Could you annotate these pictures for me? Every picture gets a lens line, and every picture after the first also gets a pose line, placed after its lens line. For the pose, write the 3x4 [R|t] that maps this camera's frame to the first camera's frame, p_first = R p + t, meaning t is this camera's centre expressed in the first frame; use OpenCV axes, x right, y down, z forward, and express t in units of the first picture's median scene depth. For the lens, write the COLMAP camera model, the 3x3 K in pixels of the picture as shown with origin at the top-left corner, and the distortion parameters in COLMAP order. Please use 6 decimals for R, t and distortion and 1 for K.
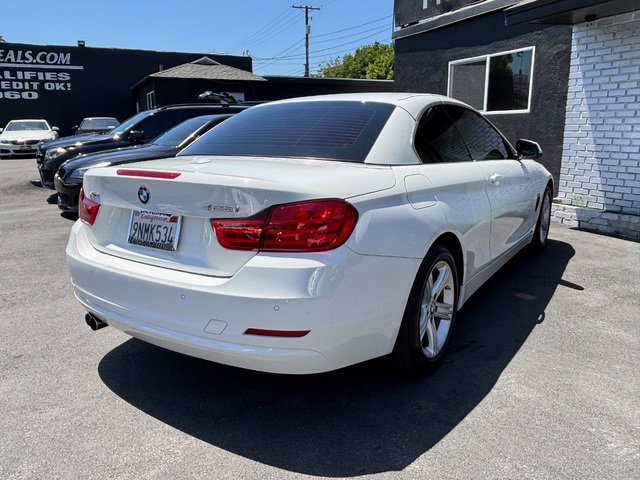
lens RADIAL K [[487.4, 0, 319.2], [0, 487.4, 234.6], [0, 0, 1]] dist [0.042774, -0.067910]
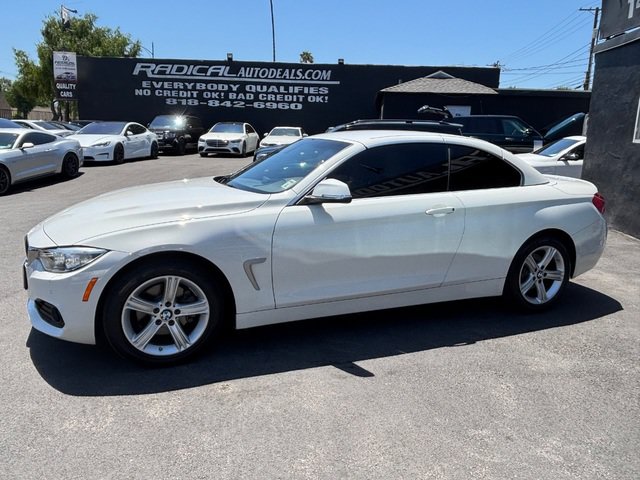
lens RADIAL K [[487.4, 0, 322.4], [0, 487.4, 238.5], [0, 0, 1]] dist [0.042774, -0.067910]
pose [[0.861431, 0.143522, -0.487173, 0.246802], [-0.147761, 0.988569, 0.029958, -0.024995], [0.485904, 0.046178, 0.872792, 0.004151]]
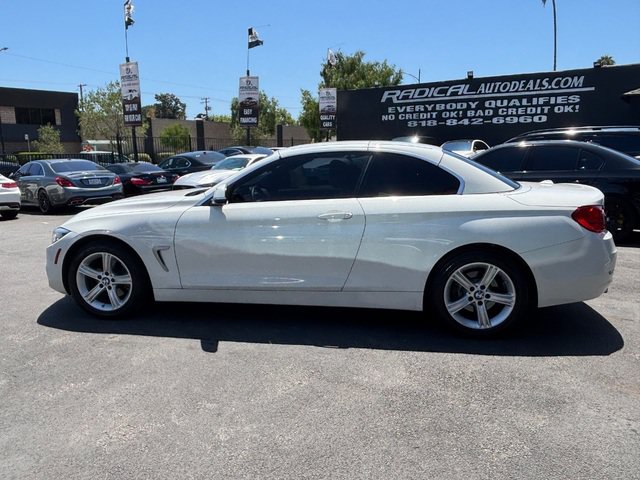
lens RADIAL K [[487.4, 0, 320.1], [0, 487.4, 240.2], [0, 0, 1]] dist [0.042774, -0.067910]
pose [[0.459593, 0.166527, -0.872378, 0.492190], [-0.184874, 0.978685, 0.089423, -0.064841], [0.868675, 0.120182, 0.480584, 0.195675]]
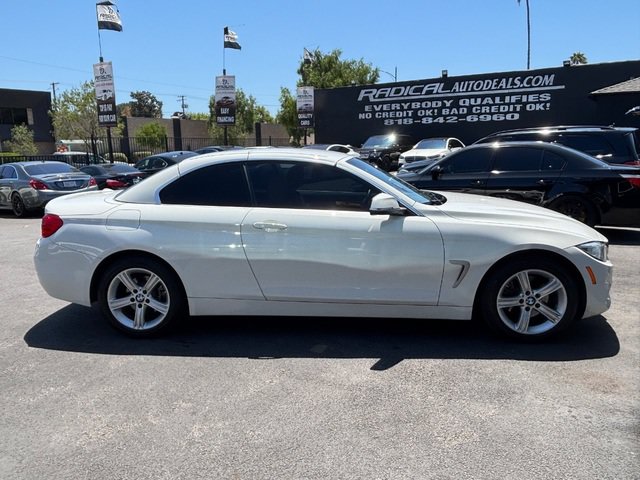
lens RADIAL K [[487.4, 0, 320.2], [0, 487.4, 241.2], [0, 0, 1]] dist [0.042774, -0.067910]
pose [[0.496271, 0.165698, -0.852208, 0.513768], [-0.173378, 0.980759, 0.089729, -0.074659], [0.850679, 0.103225, 0.515451, 0.193160]]
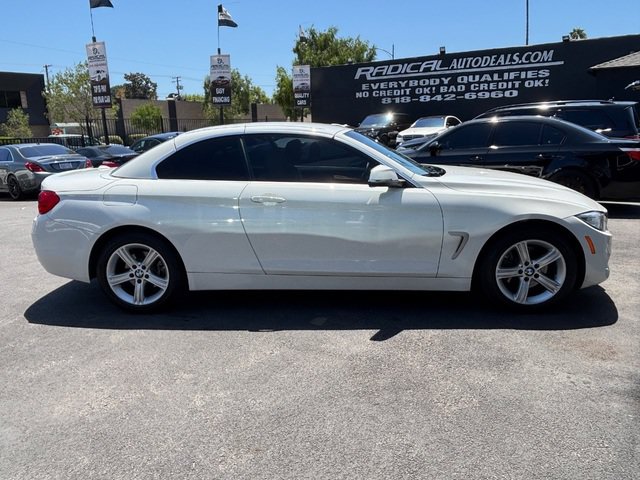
lens RADIAL K [[487.4, 0, 319.3], [0, 487.4, 240.3], [0, 0, 1]] dist [0.042774, -0.067910]
pose [[0.499909, 0.190034, -0.844972, 0.513892], [-0.162352, 0.978898, 0.124102, -0.067117], [0.850725, 0.075144, 0.520212, 0.194093]]
